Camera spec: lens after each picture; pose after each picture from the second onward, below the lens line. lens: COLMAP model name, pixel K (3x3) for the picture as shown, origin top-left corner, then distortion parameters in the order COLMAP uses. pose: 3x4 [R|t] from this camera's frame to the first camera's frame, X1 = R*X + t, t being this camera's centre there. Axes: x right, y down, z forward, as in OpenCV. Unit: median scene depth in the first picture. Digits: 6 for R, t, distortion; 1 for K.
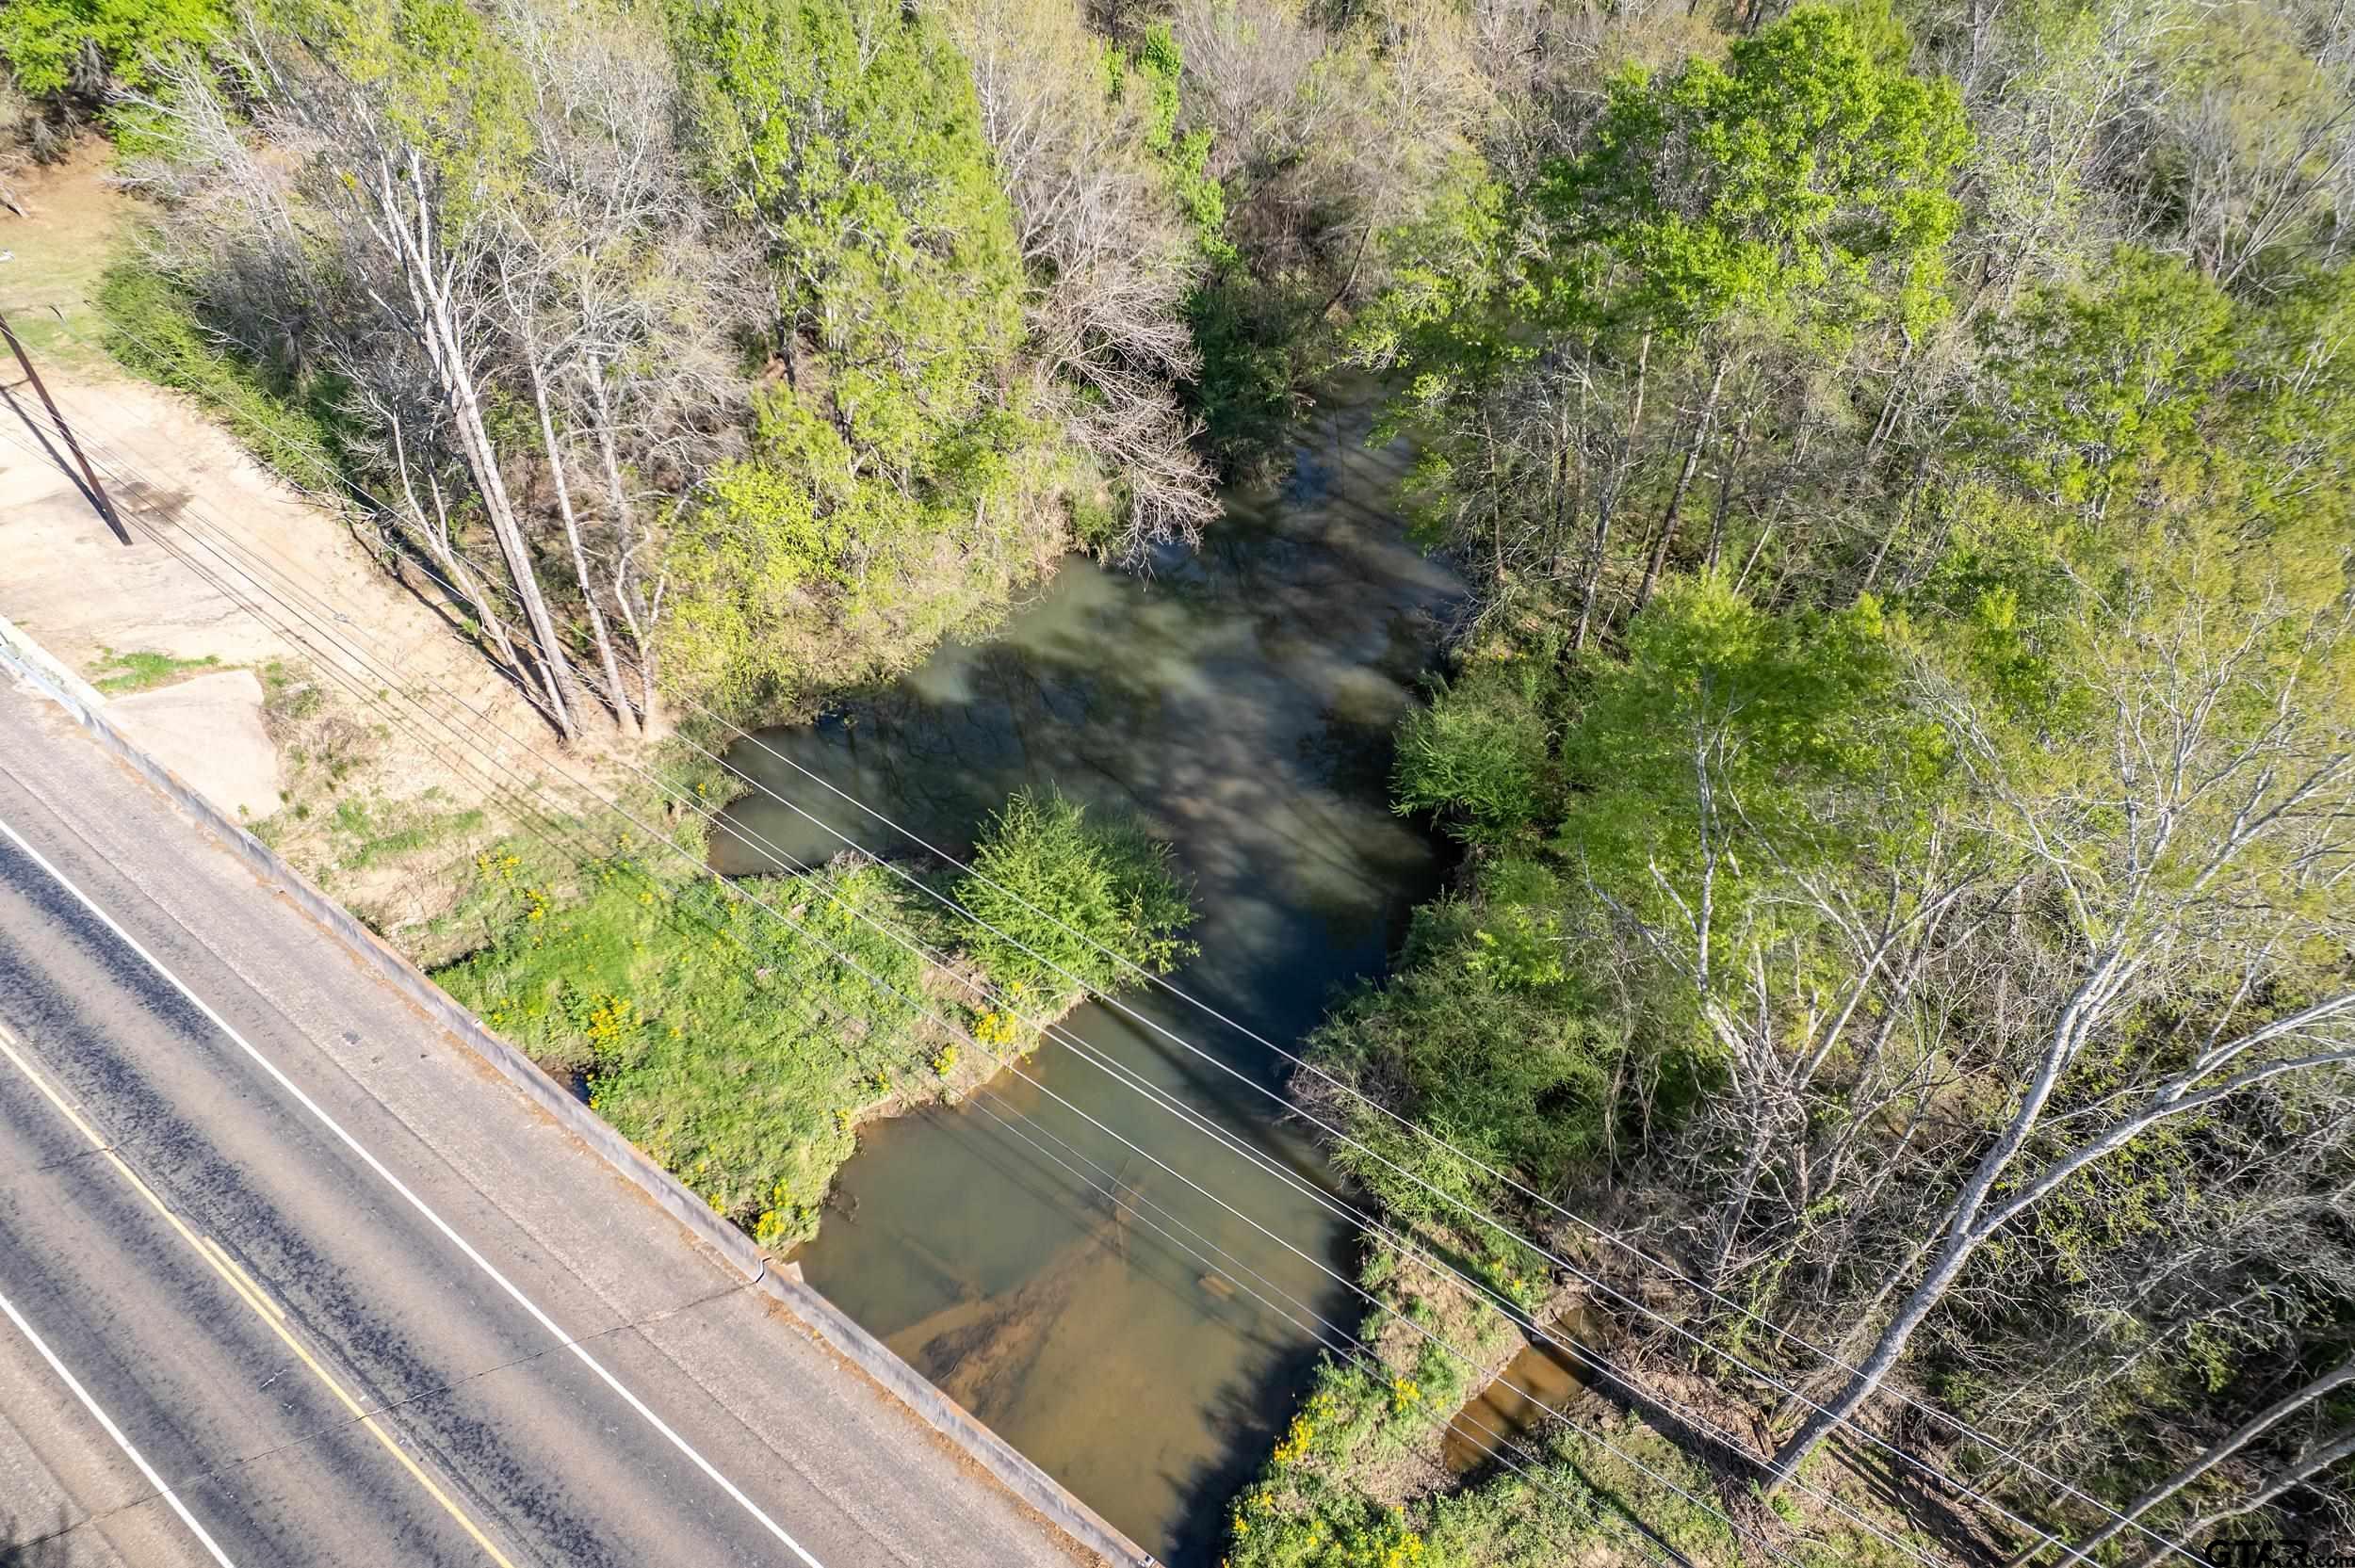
lens RADIAL K [[1520.4, 0, 1180.9], [0, 1520.4, 790.1], [0, 0, 1]] dist [-0.073780, 0.070745]
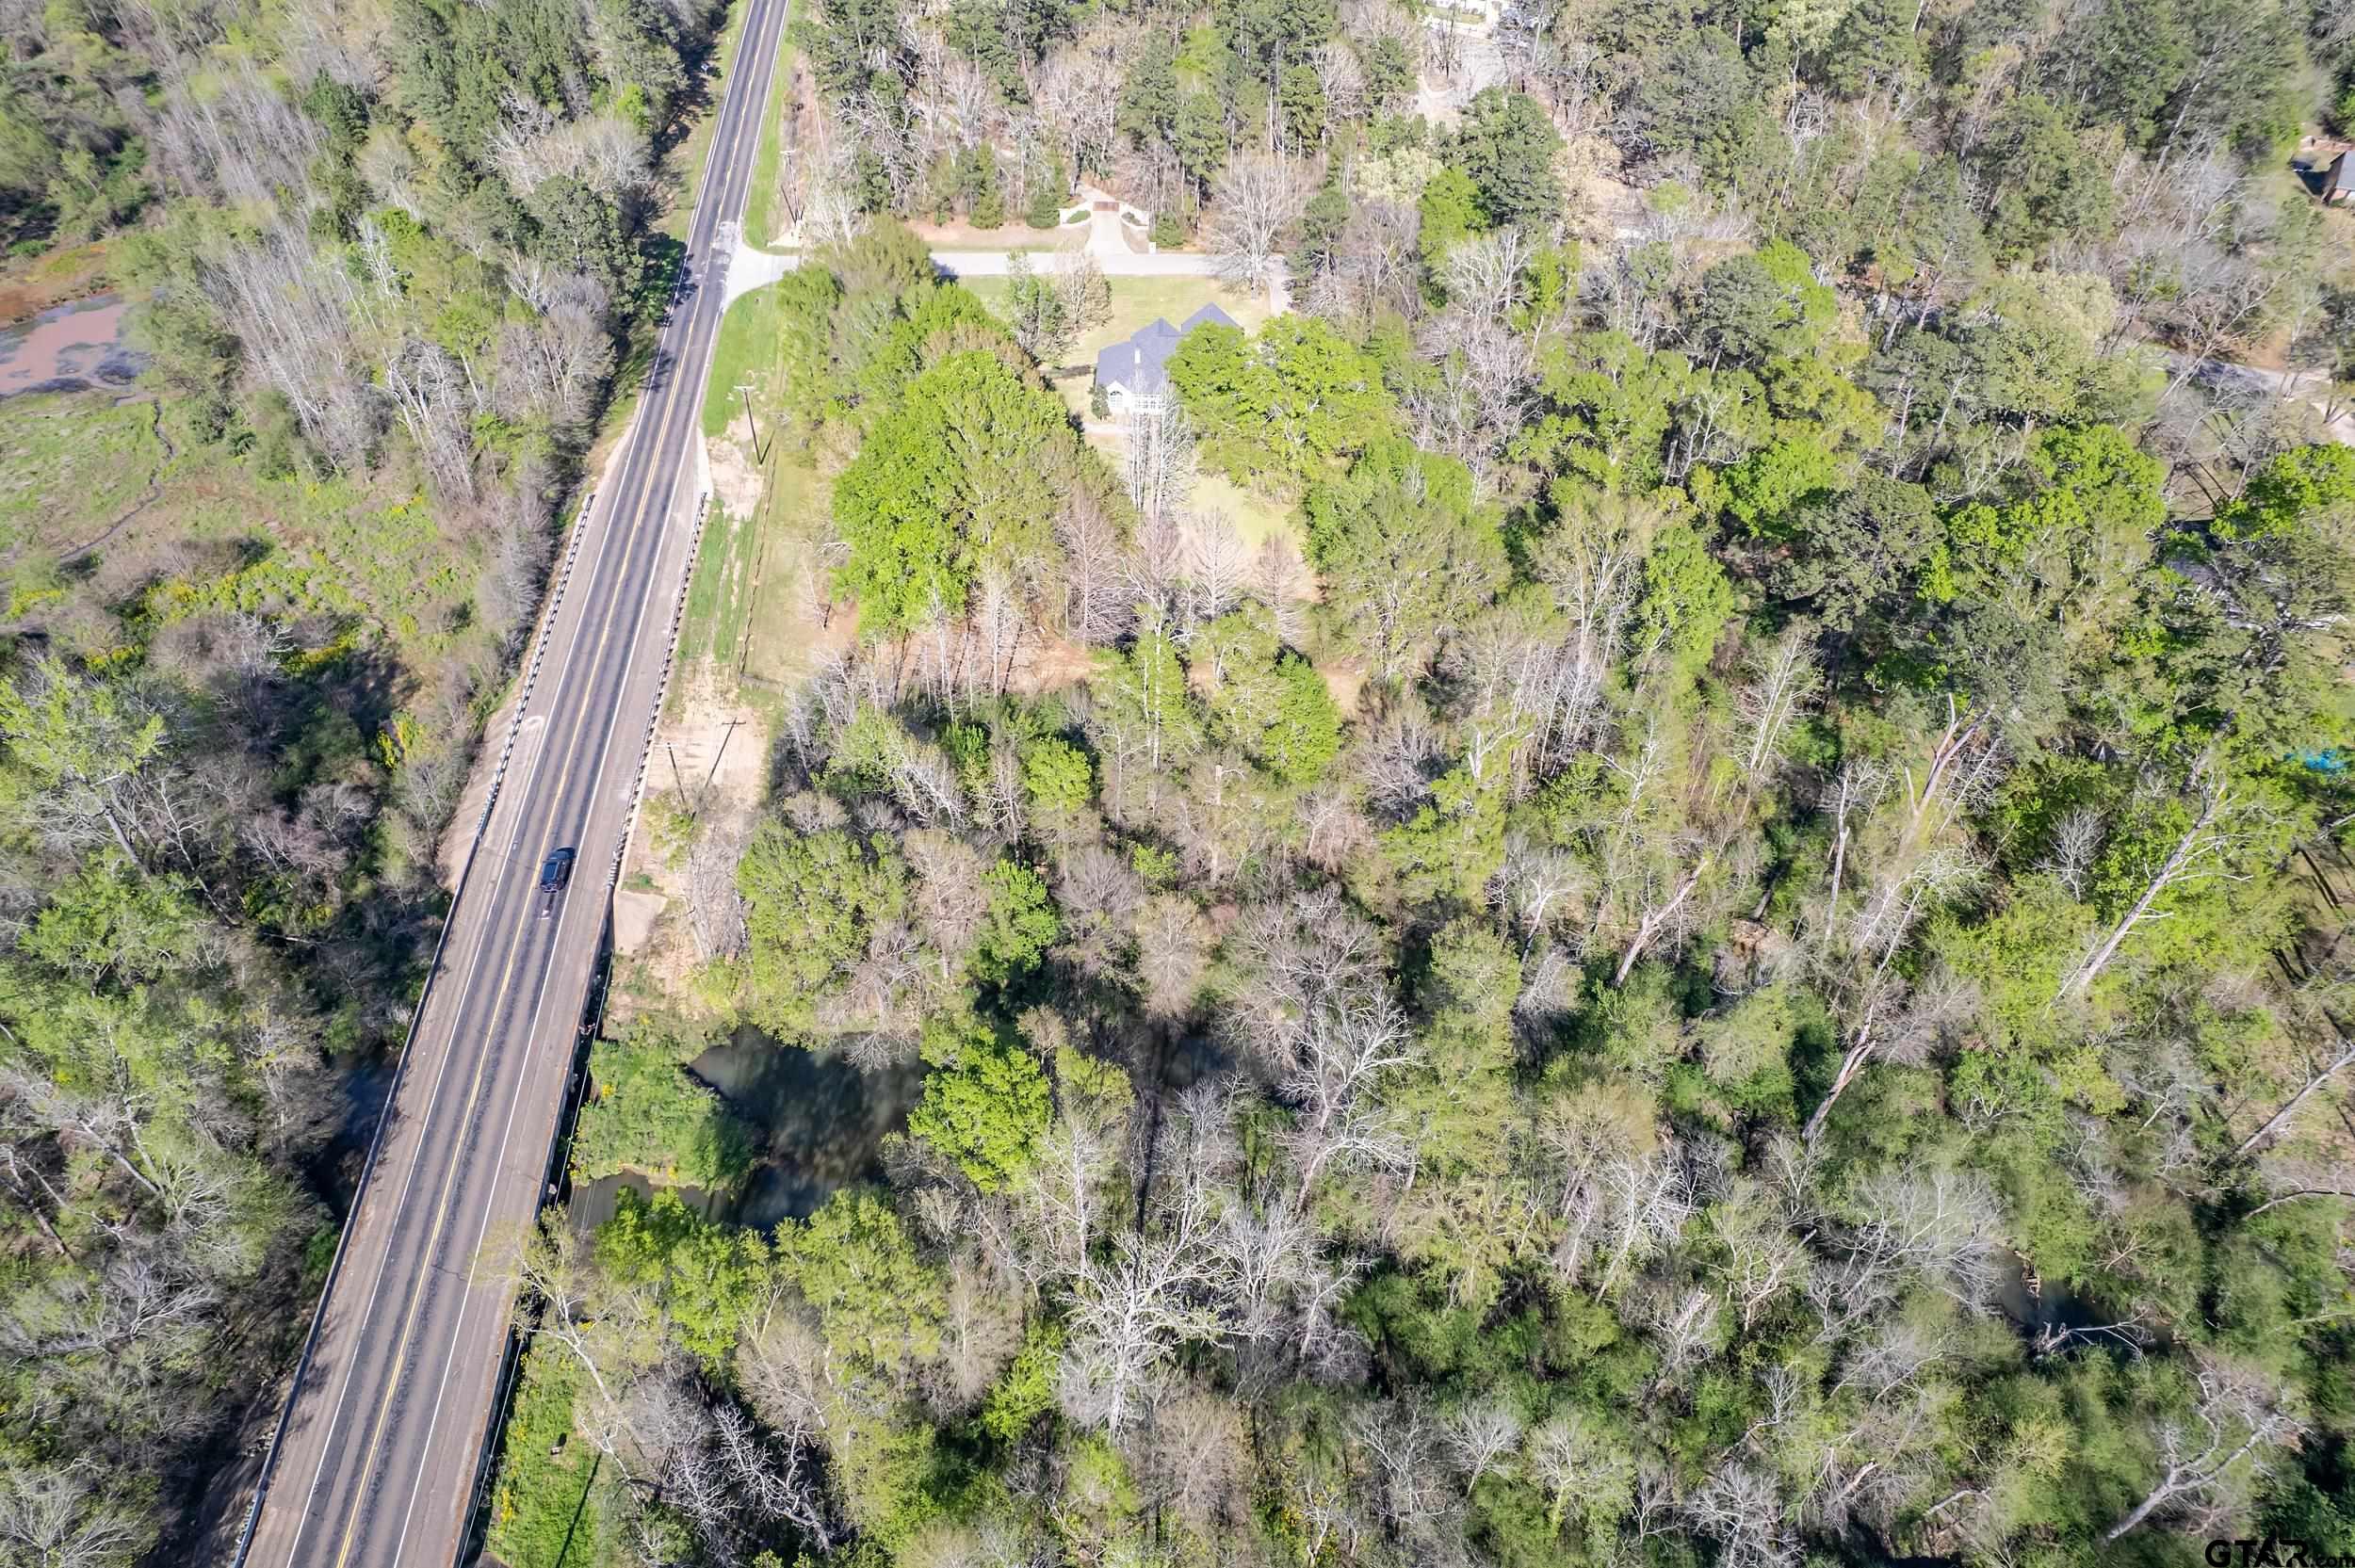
lens RADIAL K [[1520.4, 0, 1180.9], [0, 1520.4, 790.1], [0, 0, 1]] dist [-0.073780, 0.070745]
pose [[0.668474, 0.507398, -0.543773, 1.684847], [-0.528882, 0.838351, 0.132103, -1.322795], [0.522902, 0.199284, 0.828770, -1.014737]]
